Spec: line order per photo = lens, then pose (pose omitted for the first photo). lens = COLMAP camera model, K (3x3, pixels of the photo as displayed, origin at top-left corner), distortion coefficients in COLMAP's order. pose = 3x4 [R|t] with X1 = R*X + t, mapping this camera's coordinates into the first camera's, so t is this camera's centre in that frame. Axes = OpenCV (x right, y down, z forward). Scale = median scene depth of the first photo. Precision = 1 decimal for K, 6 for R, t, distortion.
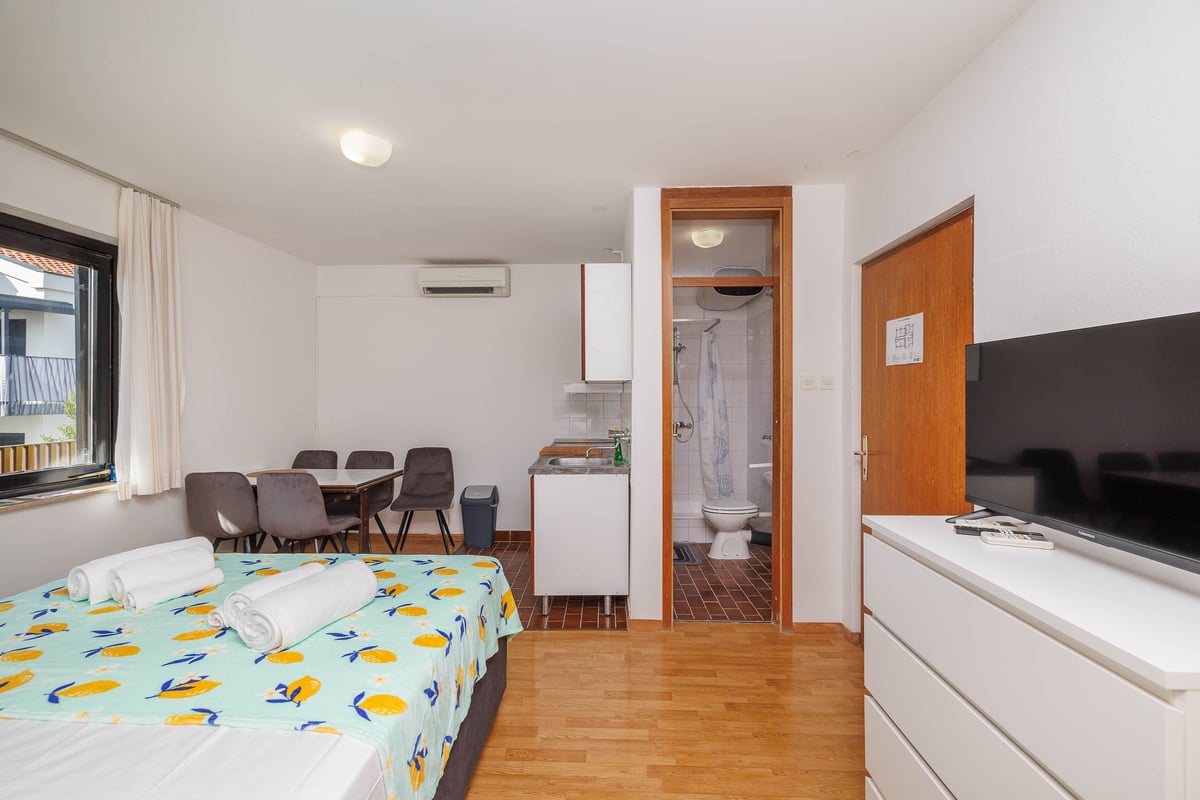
lens RADIAL K [[505.6, 0, 614.9], [0, 505.6, 388.0], [0, 0, 1]] dist [-0.006435, 0.000624]
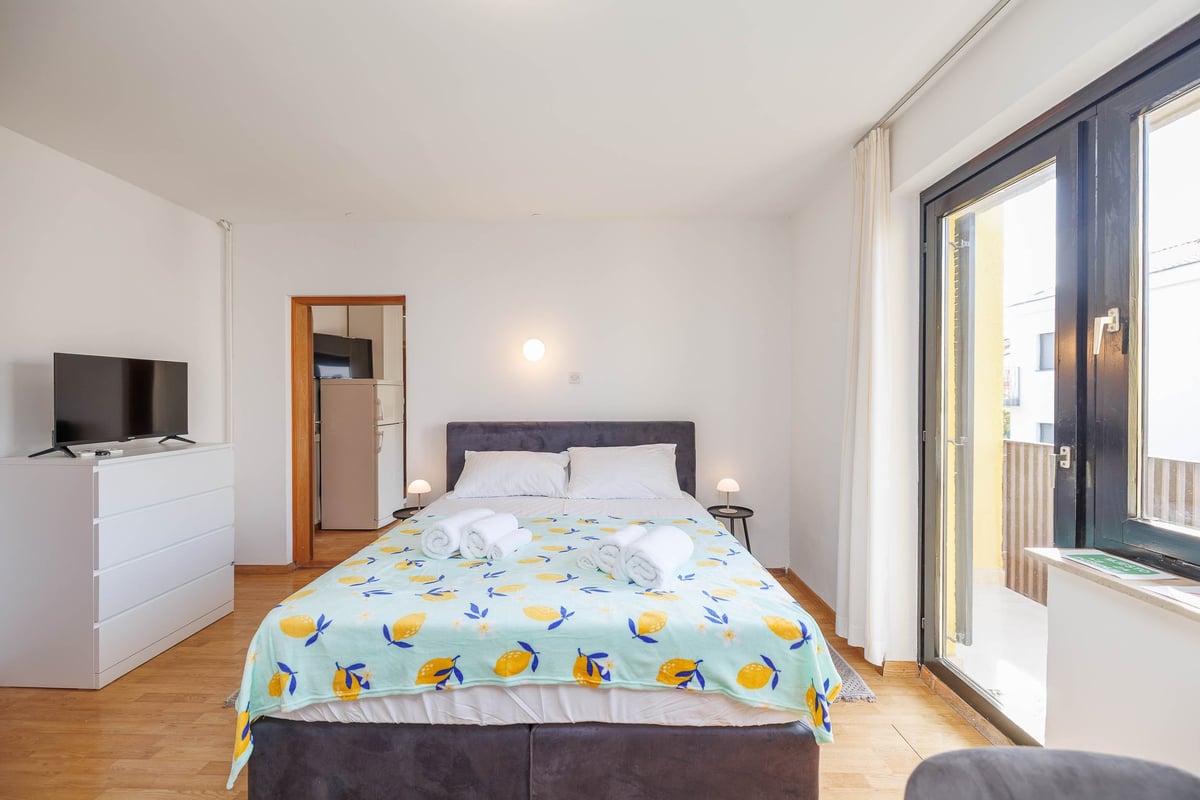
lens RADIAL K [[505.6, 0, 589.8], [0, 505.6, 398.4], [0, 0, 1]] dist [-0.006435, 0.000624]
pose [[-0.999844, -0.007736, 0.015870, -0.569537], [-0.007737, 0.999970, 0.000021, 0.035776], [-0.015870, -0.000101, -0.999874, 1.402256]]
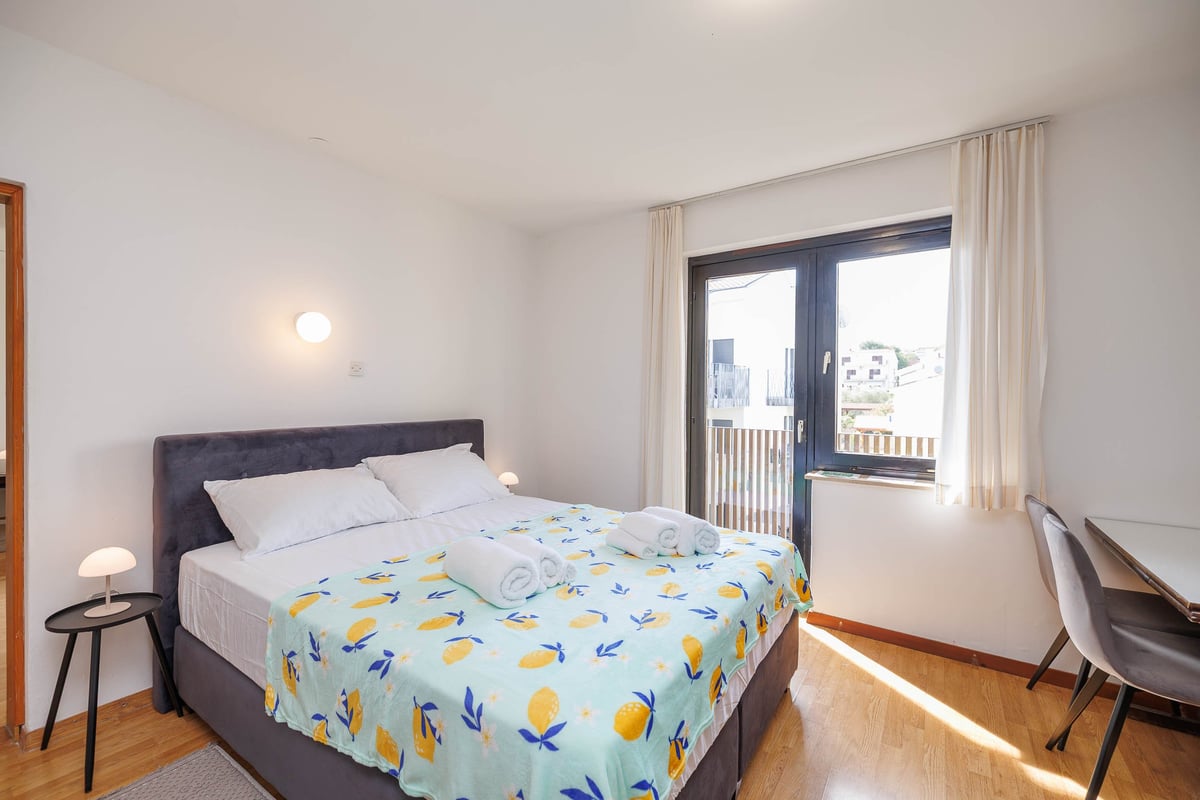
lens RADIAL K [[505.6, 0, 593.4], [0, 505.6, 394.2], [0, 0, 1]] dist [-0.006435, 0.000624]
pose [[-0.556349, -0.010237, -0.830886, 0.098030], [-0.004388, 0.999946, -0.009382, 0.041369], [0.830937, -0.001574, -0.556364, 1.043514]]
